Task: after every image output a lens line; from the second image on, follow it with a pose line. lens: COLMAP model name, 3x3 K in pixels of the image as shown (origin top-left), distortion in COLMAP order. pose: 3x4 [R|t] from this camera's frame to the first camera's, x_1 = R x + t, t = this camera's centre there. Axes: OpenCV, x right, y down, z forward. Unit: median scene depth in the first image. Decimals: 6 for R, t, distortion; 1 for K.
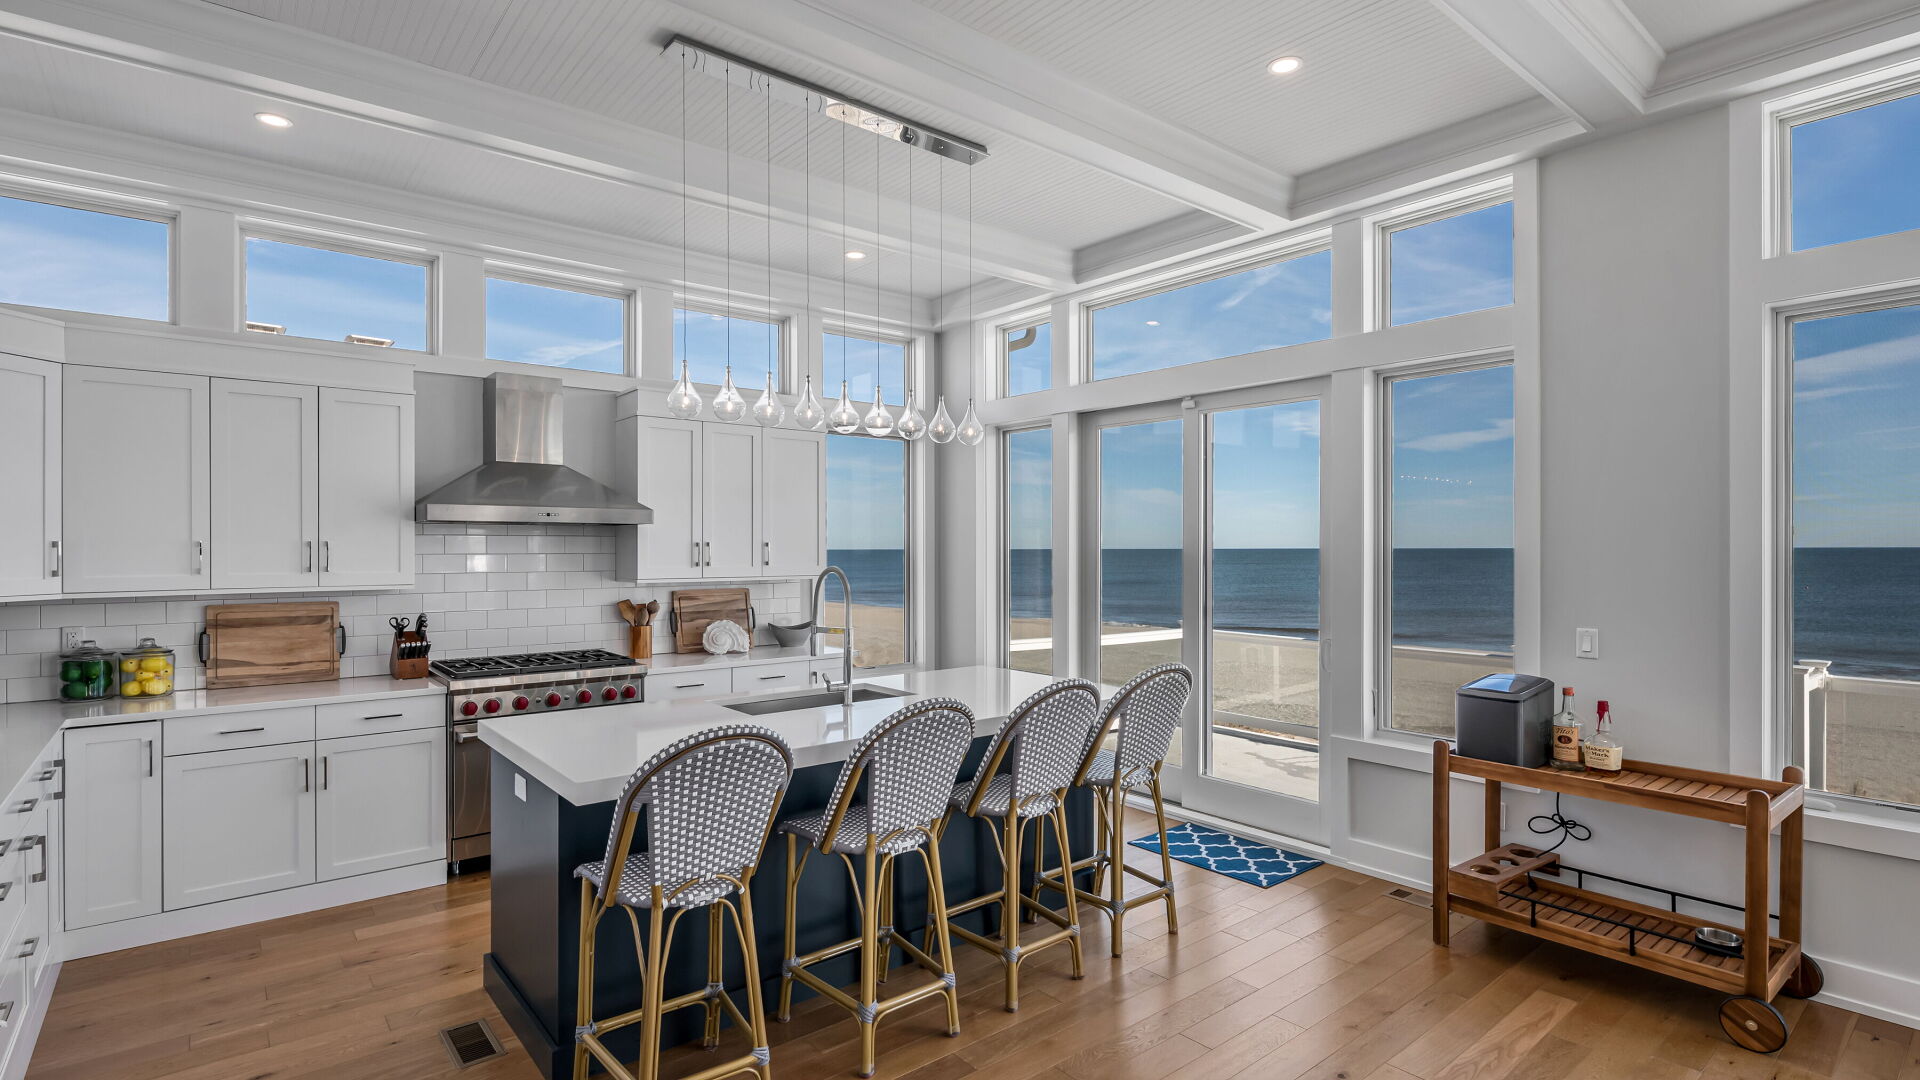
lens RADIAL K [[919.1, 0, 962.6], [0, 919.1, 528.9], [0, 0, 1]] dist [0.001773, -0.003332]
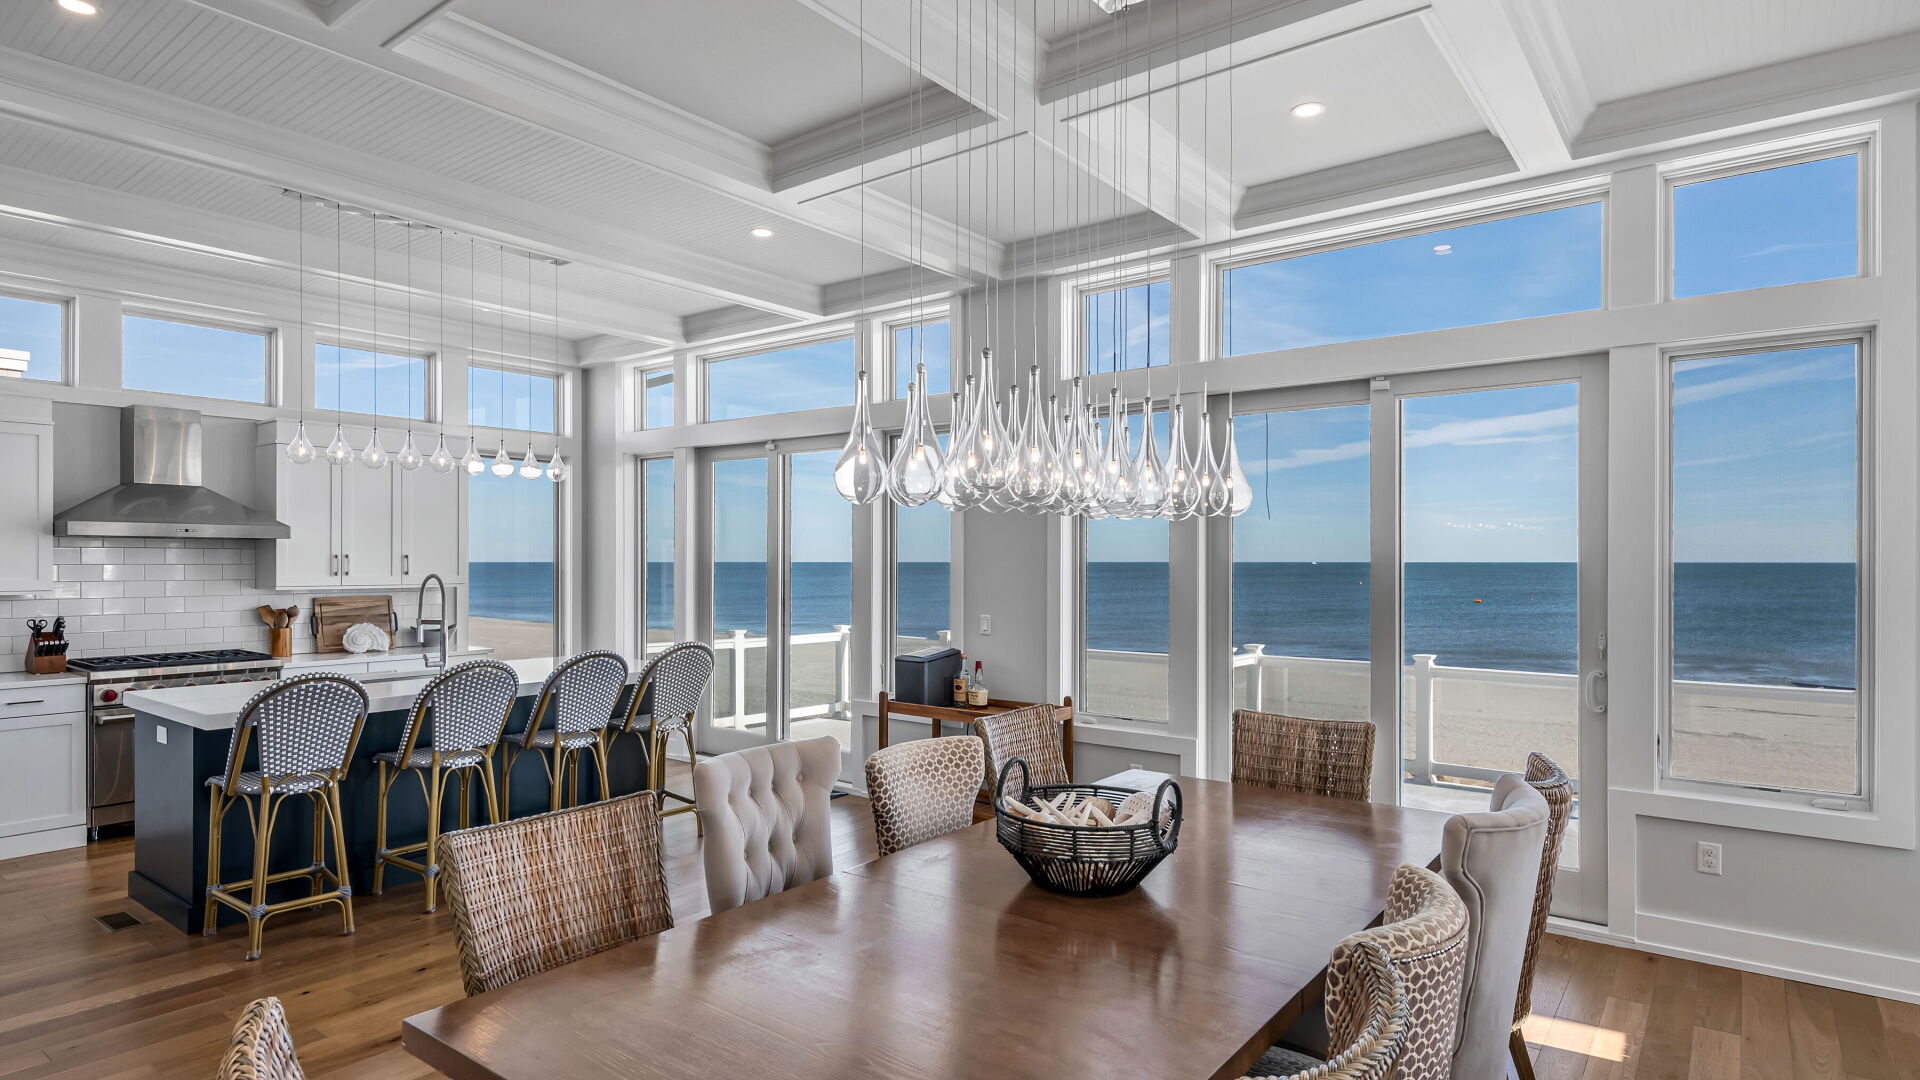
lens RADIAL K [[1008.1, 0, 966.6], [0, 1008.1, 547.5], [0, 0, 1]] dist [-0.003710, -0.001336]
pose [[0.972599, 0.005689, 0.232421, 0.219626], [-0.007319, 0.999954, 0.006151, -0.009040], [-0.232375, -0.007684, 0.972596, -0.479564]]
